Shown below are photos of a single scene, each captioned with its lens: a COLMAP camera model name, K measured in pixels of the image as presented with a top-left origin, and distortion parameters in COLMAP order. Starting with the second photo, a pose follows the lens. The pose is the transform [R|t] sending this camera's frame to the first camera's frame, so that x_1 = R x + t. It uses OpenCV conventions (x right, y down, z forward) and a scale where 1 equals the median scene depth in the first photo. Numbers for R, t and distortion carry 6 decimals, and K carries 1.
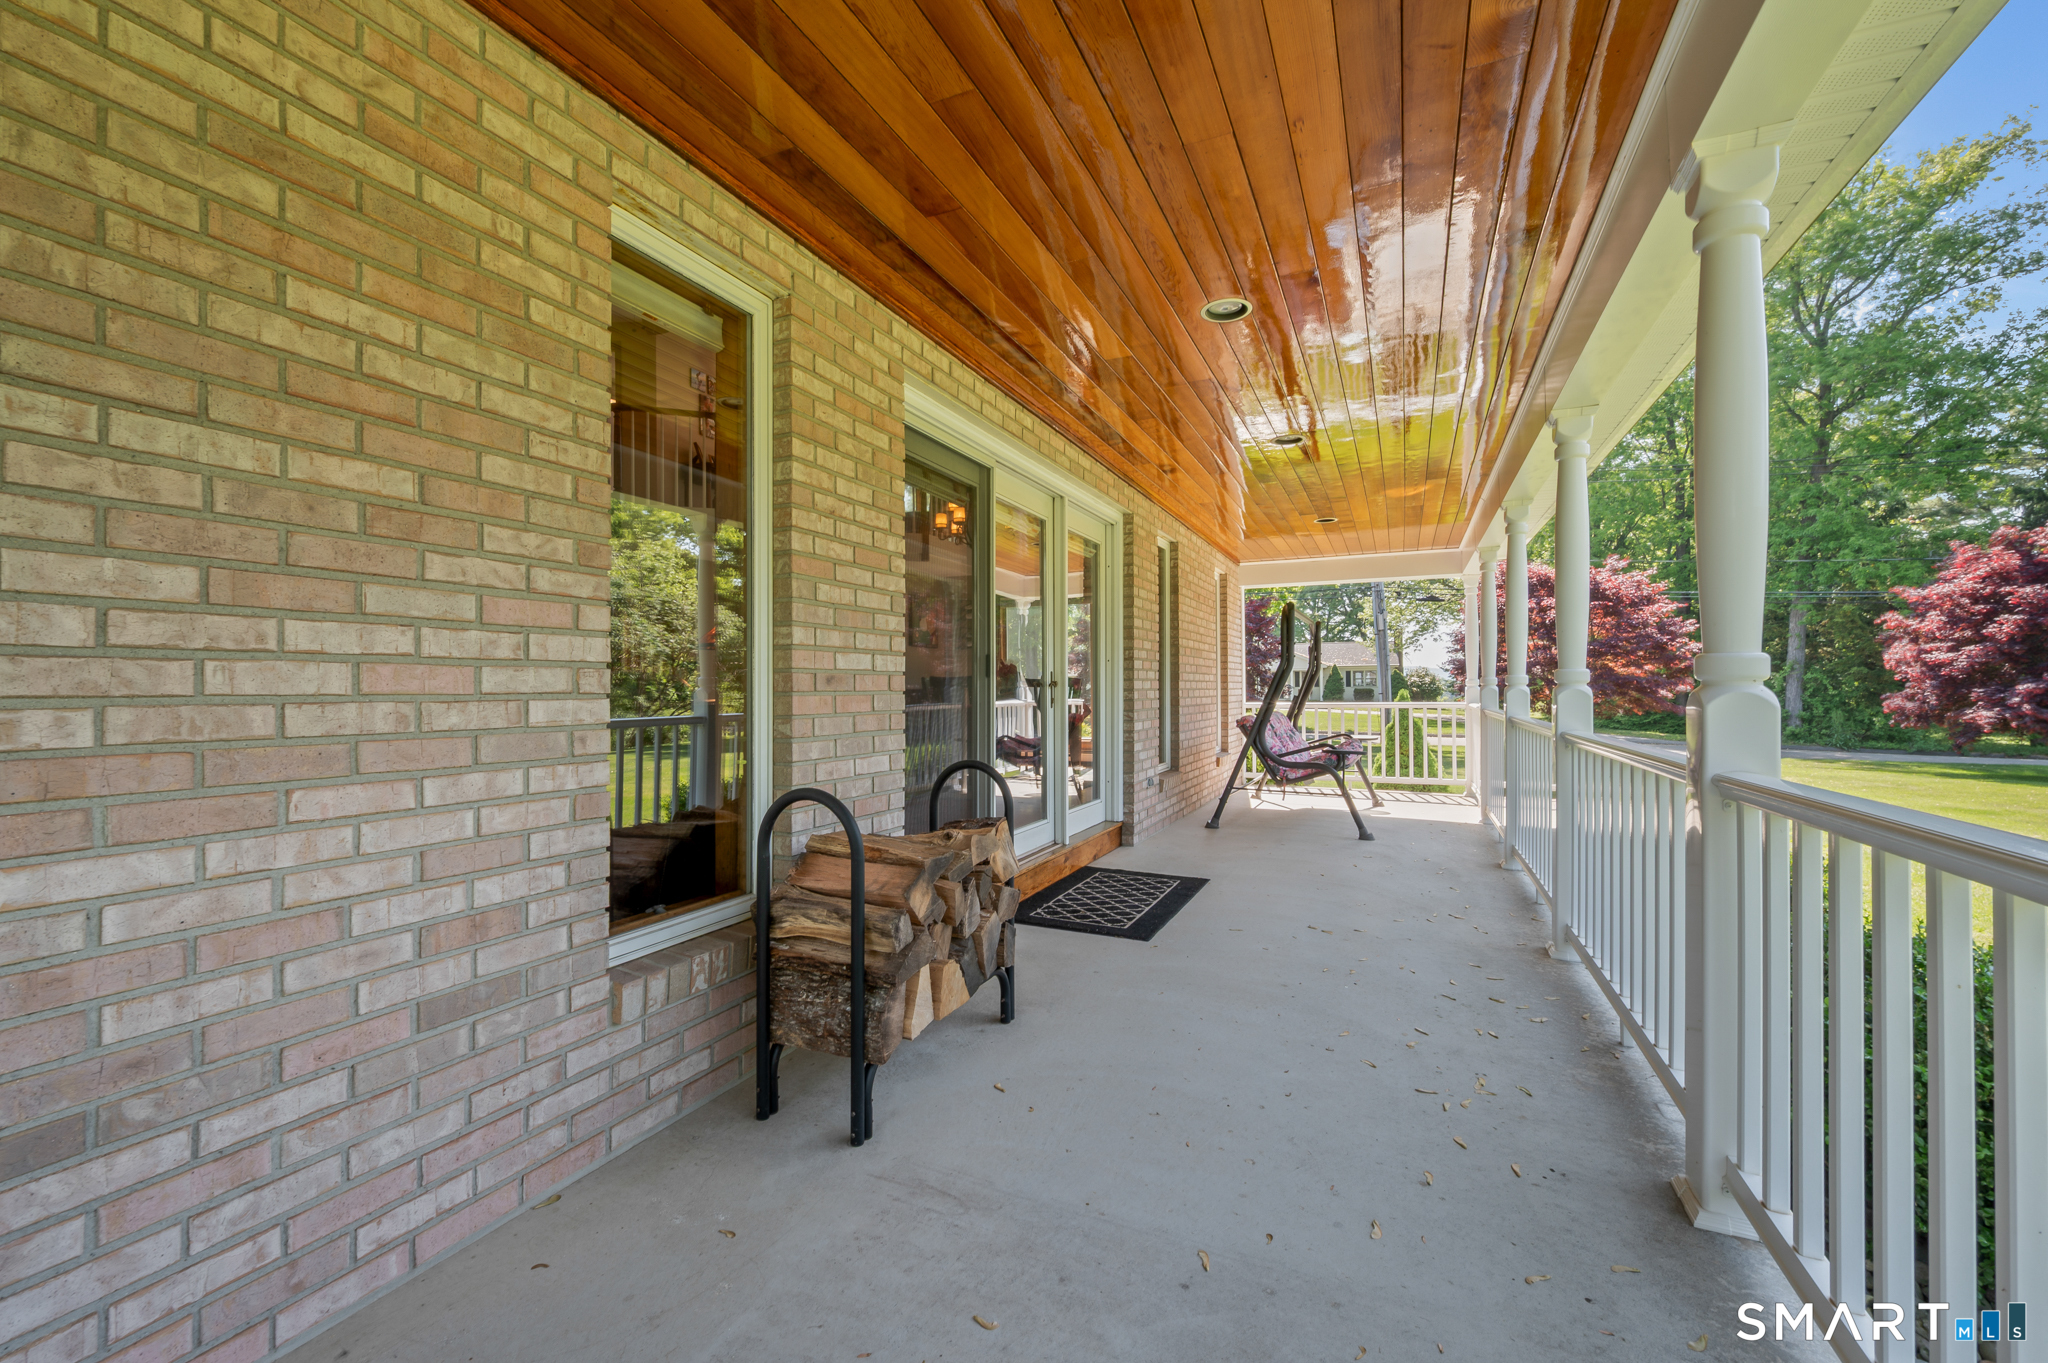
lens RADIAL K [[824.7, 0, 1031.8], [0, 824.7, 659.8], [0, 0, 1]] dist [-0.001087, -0.000393]
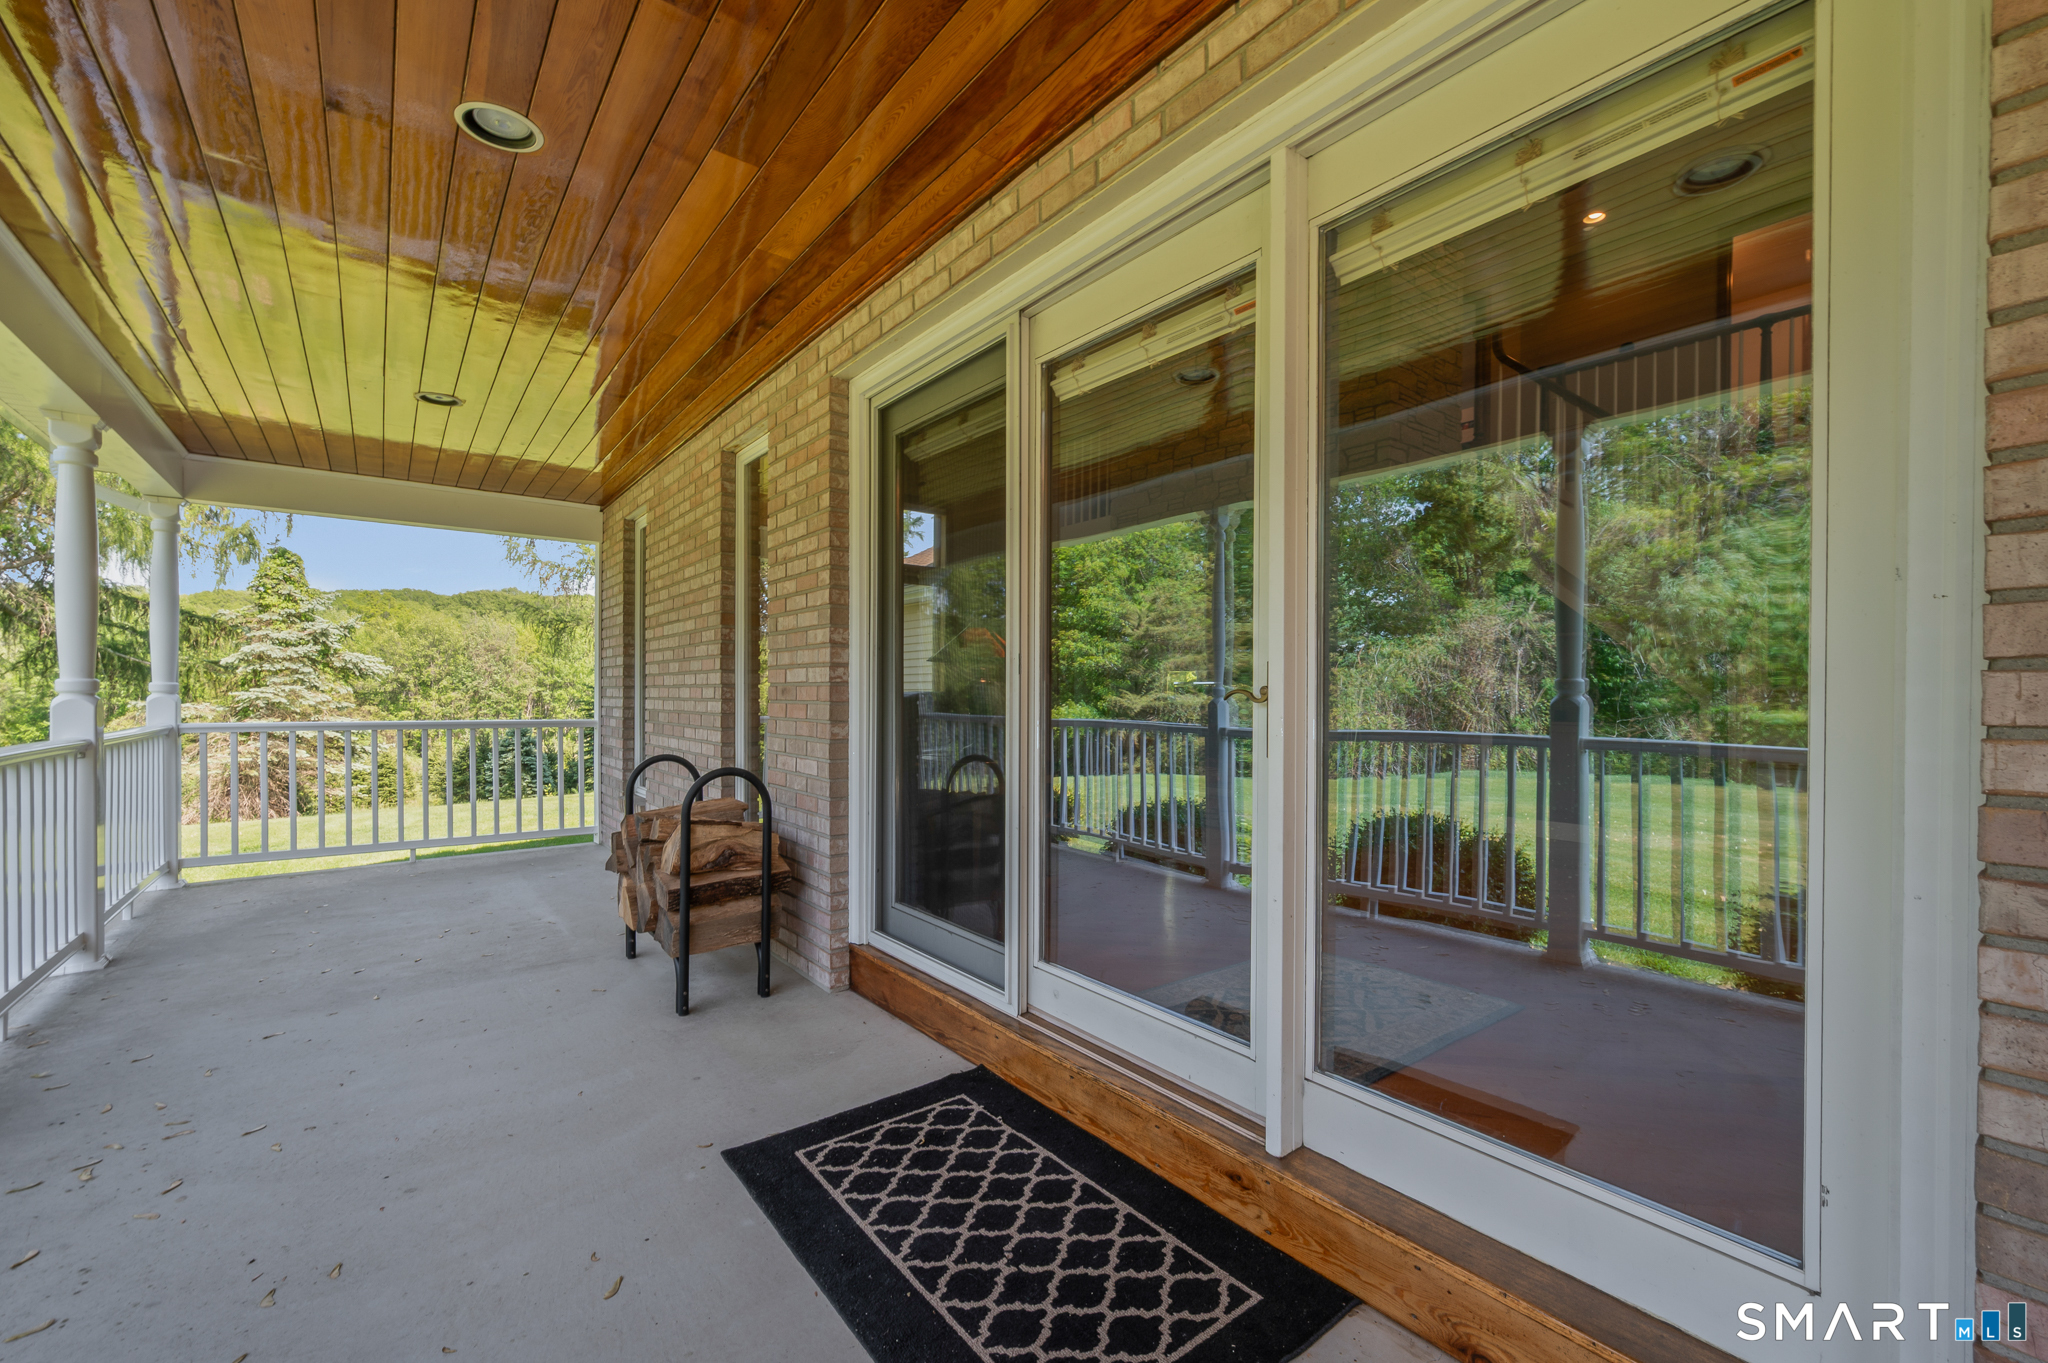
lens RADIAL K [[886.1, 0, 1056.8], [0, 886.1, 694.4], [0, 0, 1]] dist [-0.000219, -0.000232]
pose [[-0.470709, -0.000774, -0.882288, 0.715607], [0.022542, 0.999663, -0.012904, 0.053002], [0.882001, -0.025962, -0.470532, 1.887640]]
